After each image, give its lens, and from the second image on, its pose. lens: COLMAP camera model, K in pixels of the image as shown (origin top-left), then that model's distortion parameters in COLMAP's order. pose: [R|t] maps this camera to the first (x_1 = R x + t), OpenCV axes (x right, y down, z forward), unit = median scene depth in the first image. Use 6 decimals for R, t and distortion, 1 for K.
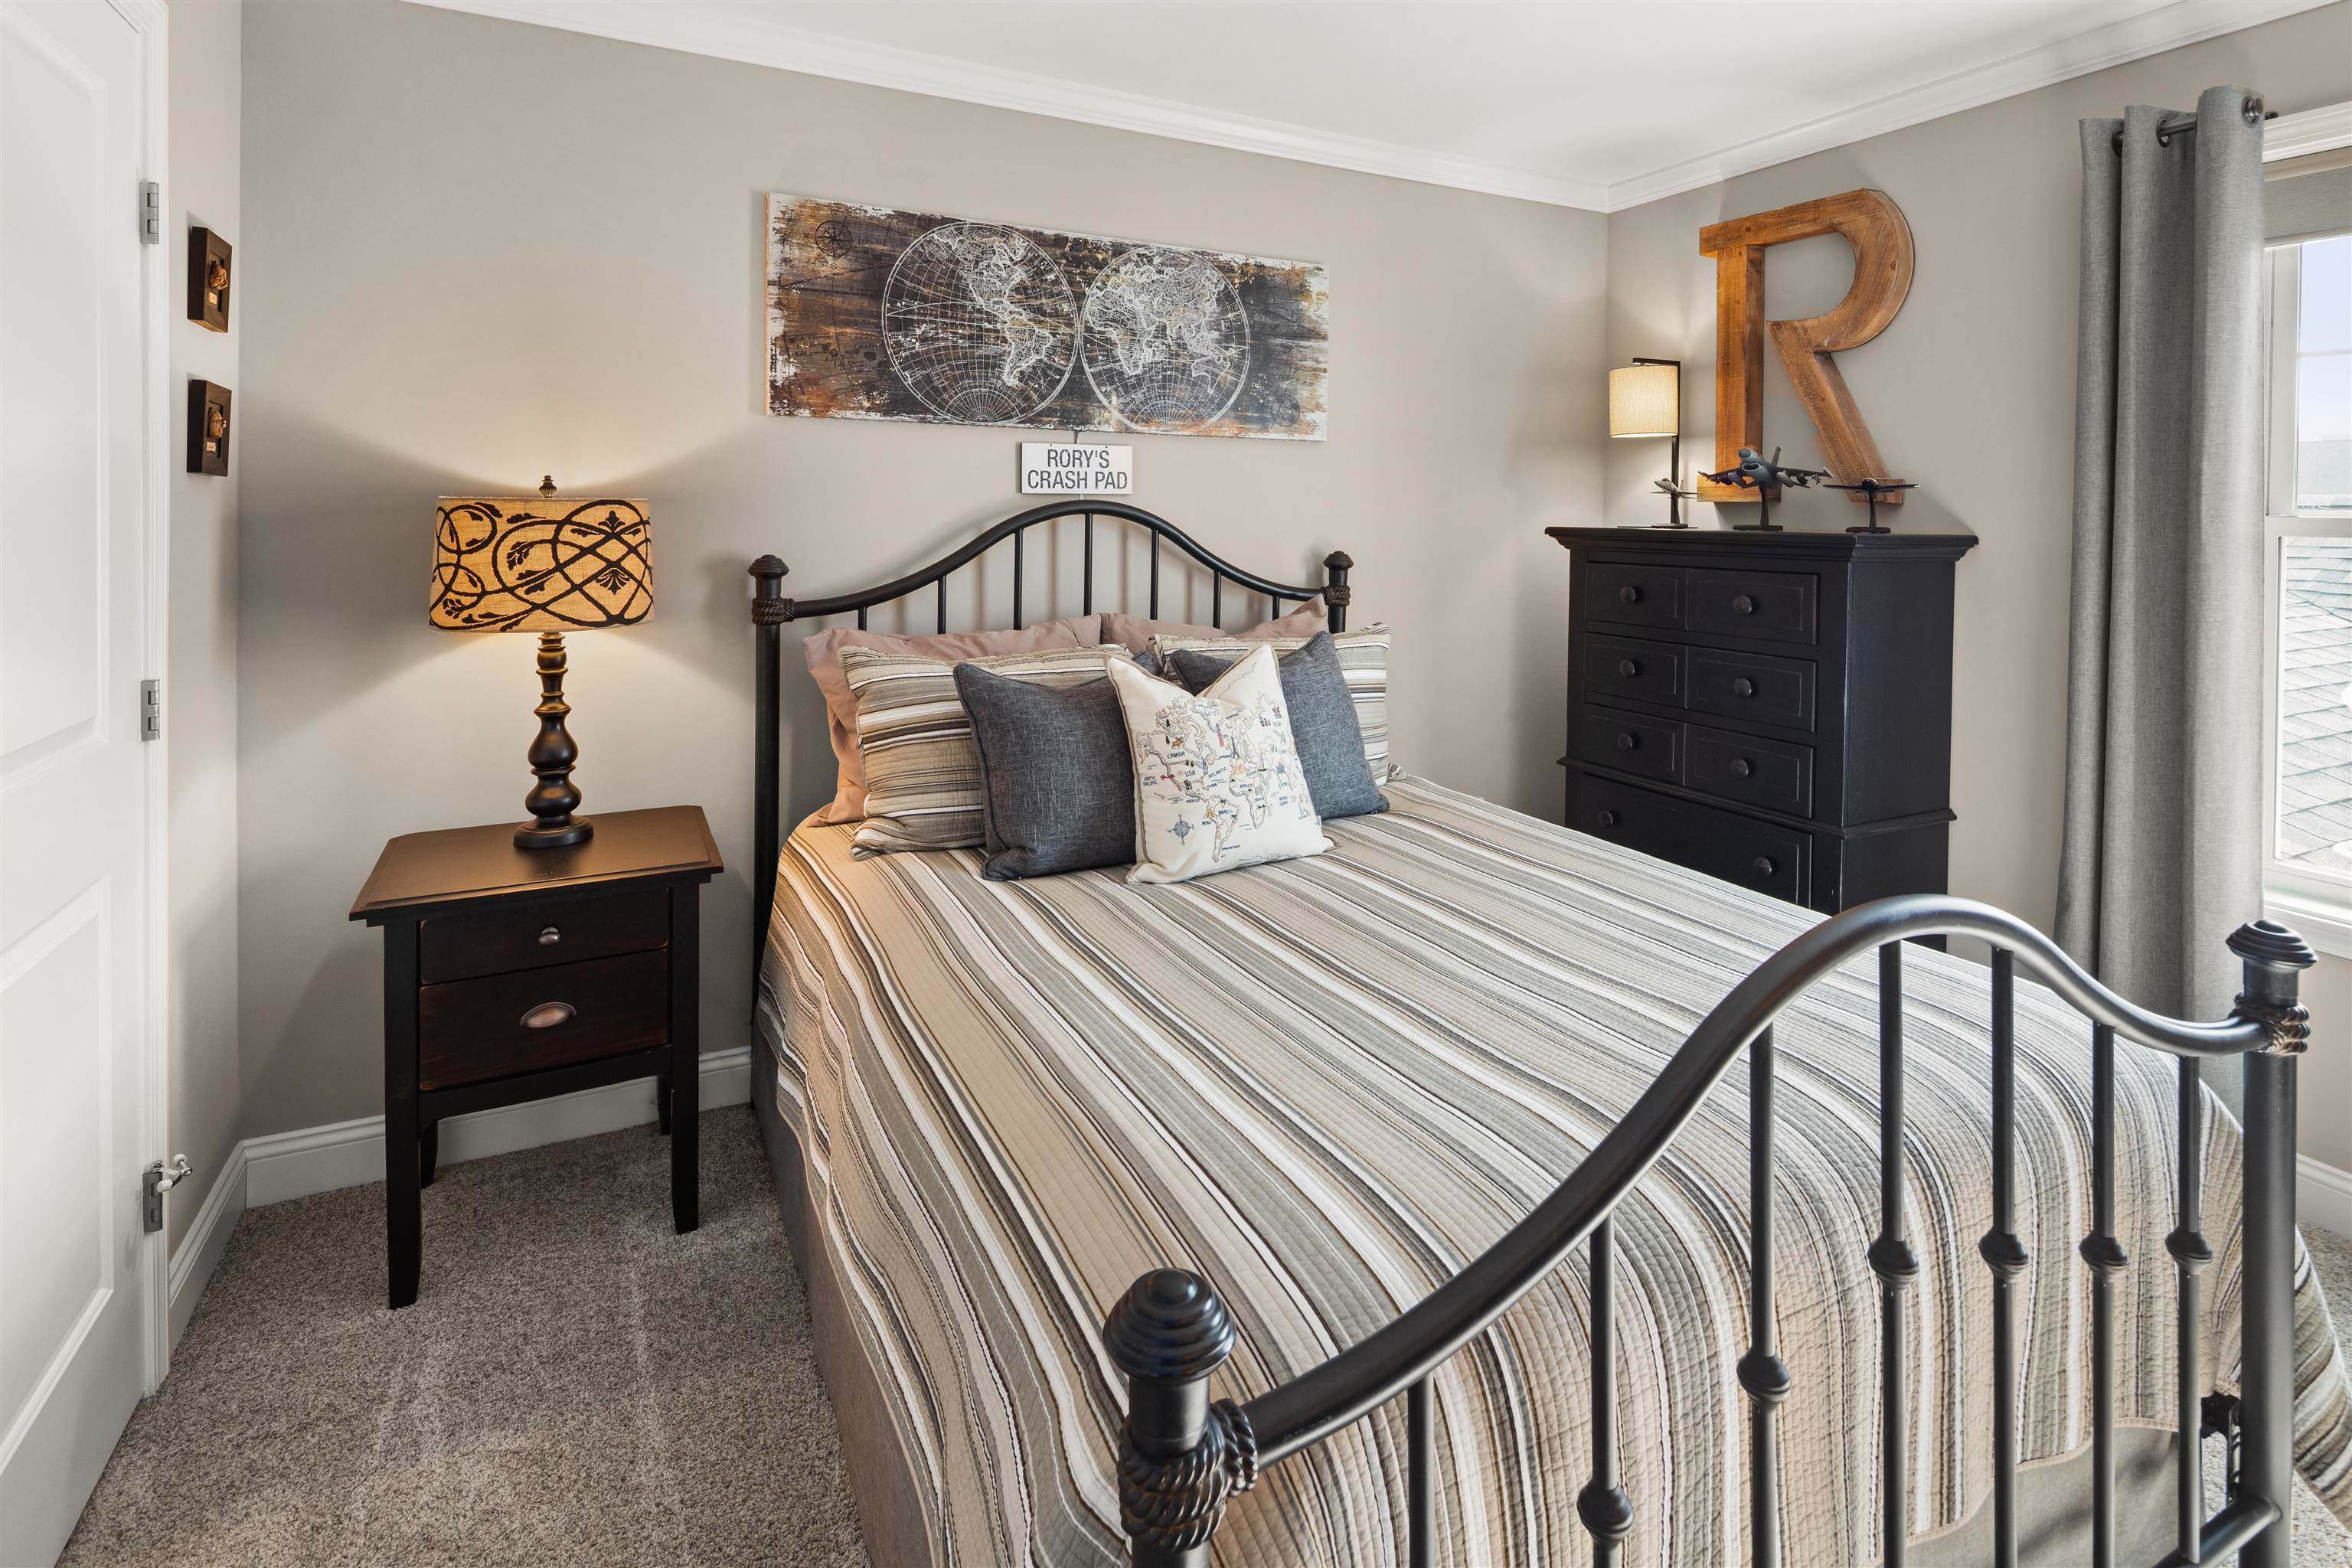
lens RADIAL K [[1142.3, 0, 1179.8], [0, 1142.3, 774.9], [0, 0, 1]] dist [0.000495, -0.000583]
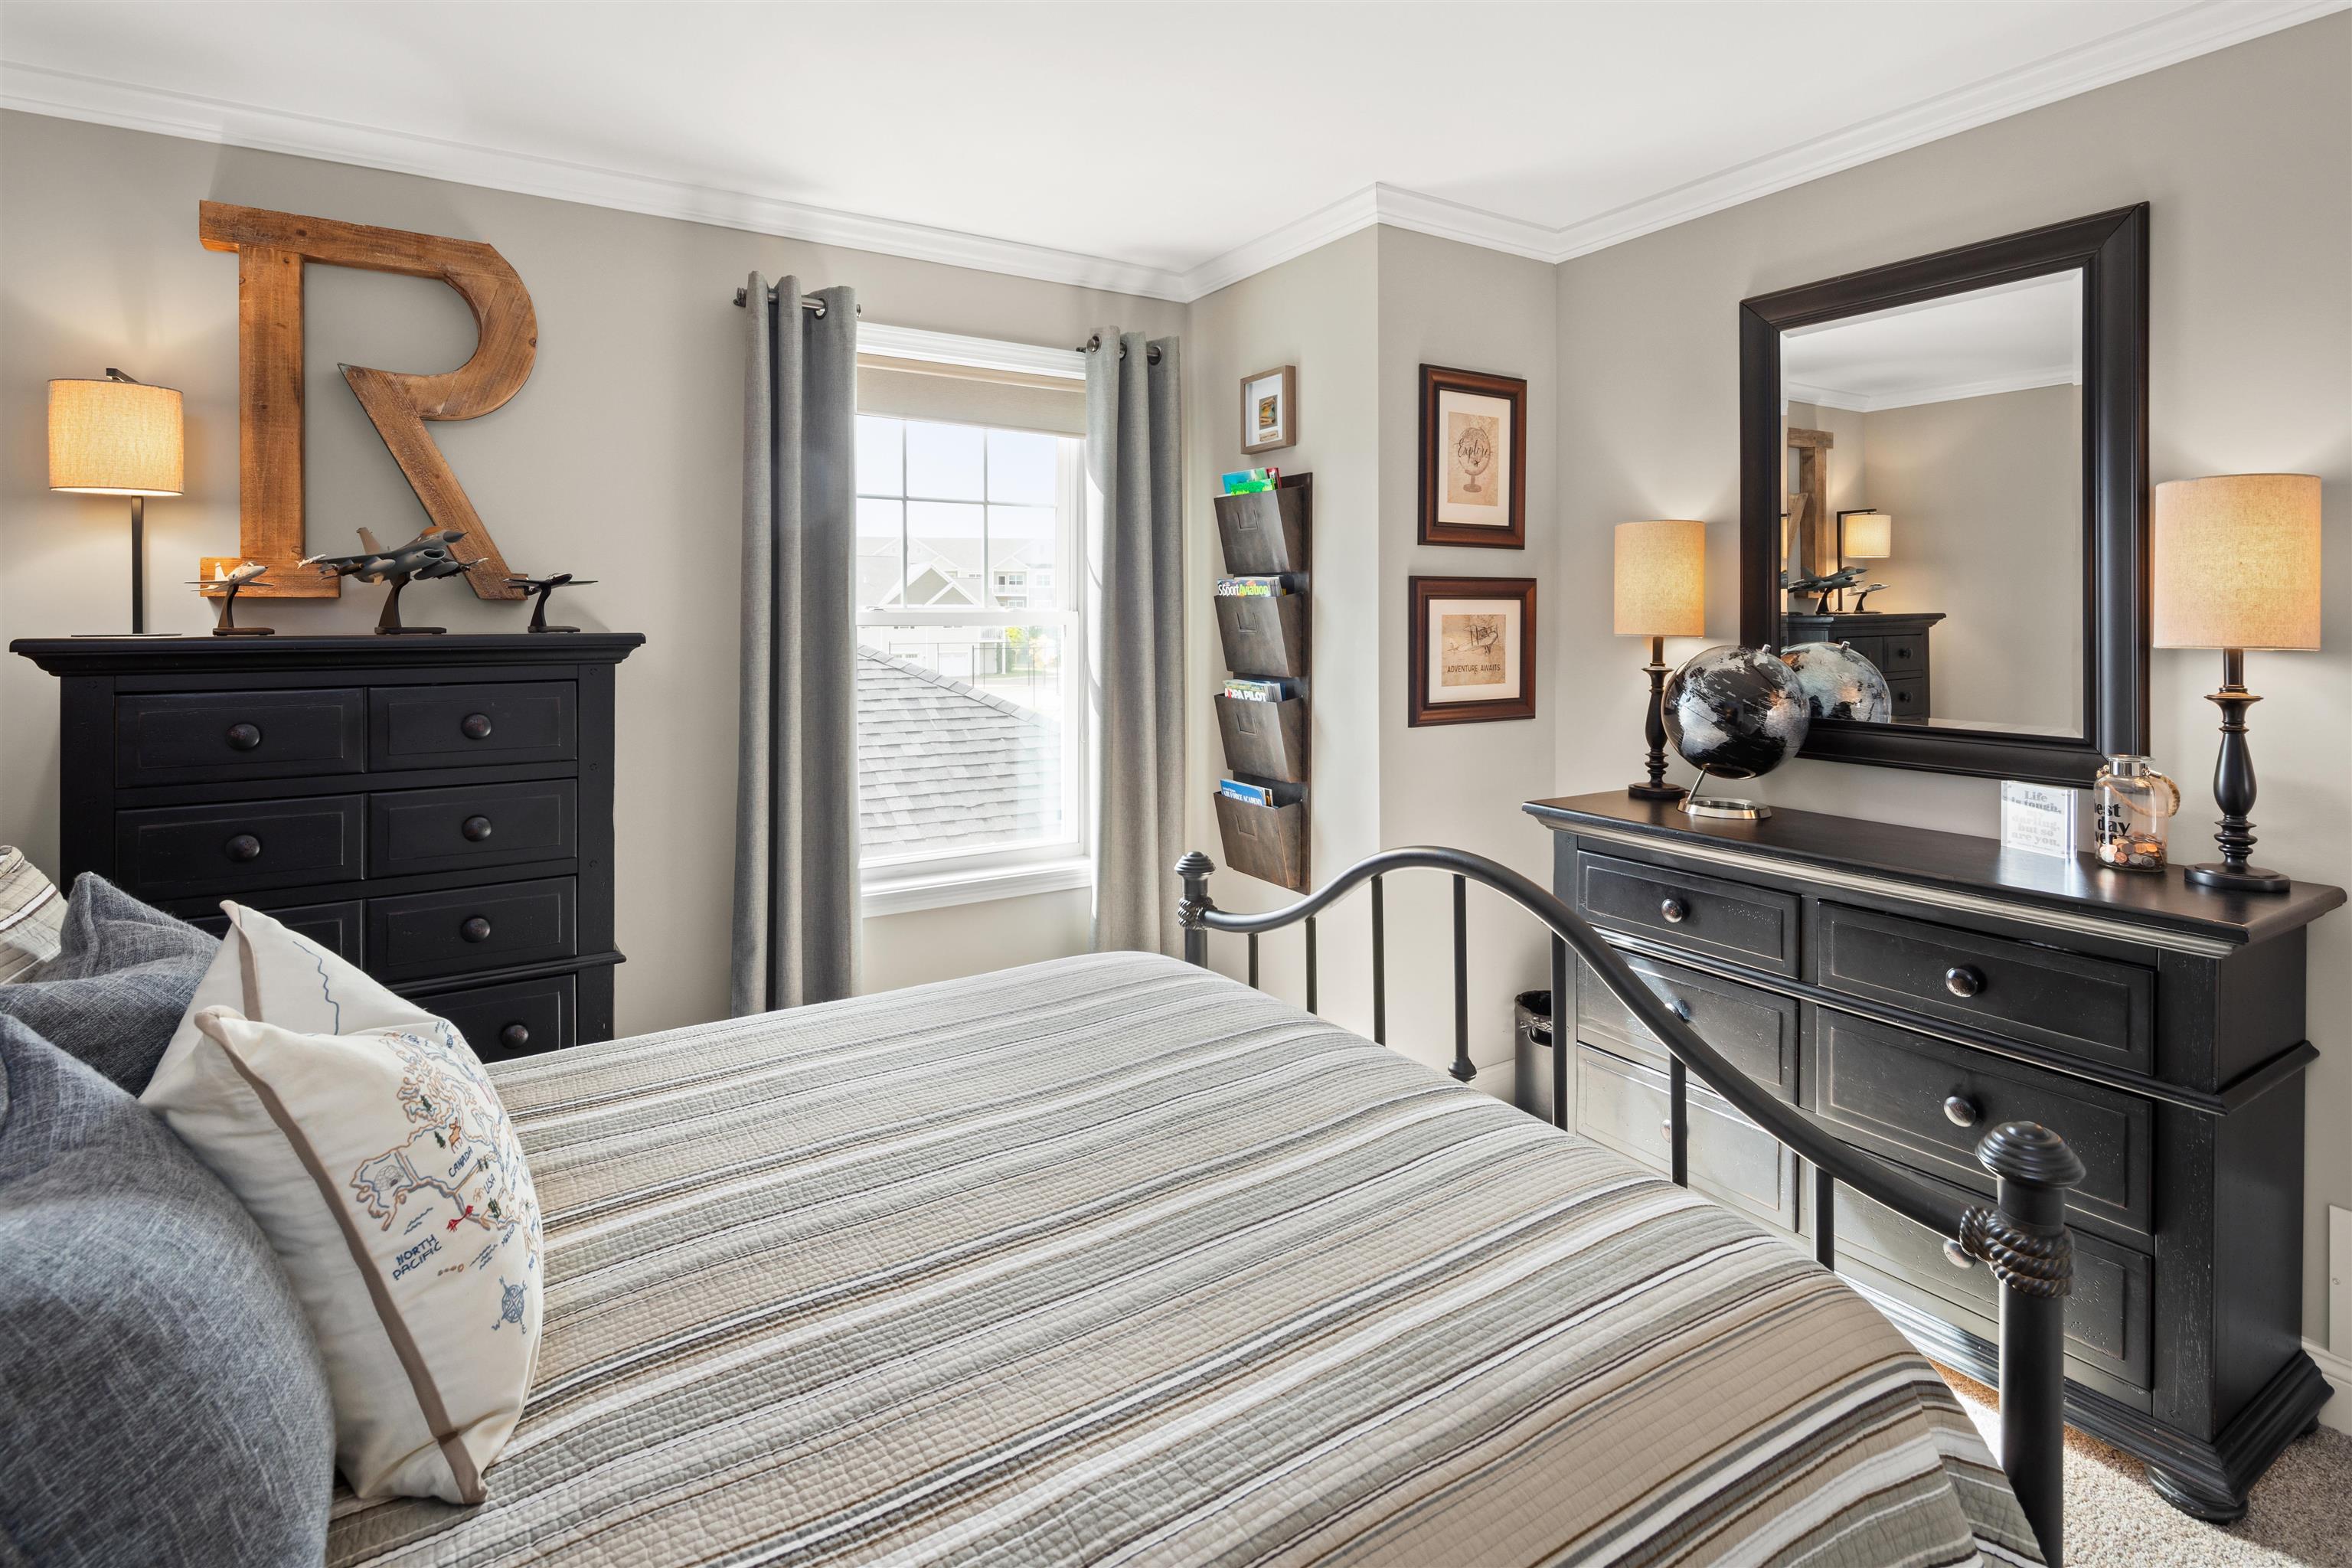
lens RADIAL K [[1142.3, 0, 1250.5], [0, 1142.3, 781.1], [0, 0, 1]] dist [0.000495, -0.000583]
pose [[-0.128575, -0.149191, 0.980413, -0.356125], [0.225051, 0.958437, 0.175360, -0.131271], [-0.965826, 0.243190, -0.089655, 0.563827]]
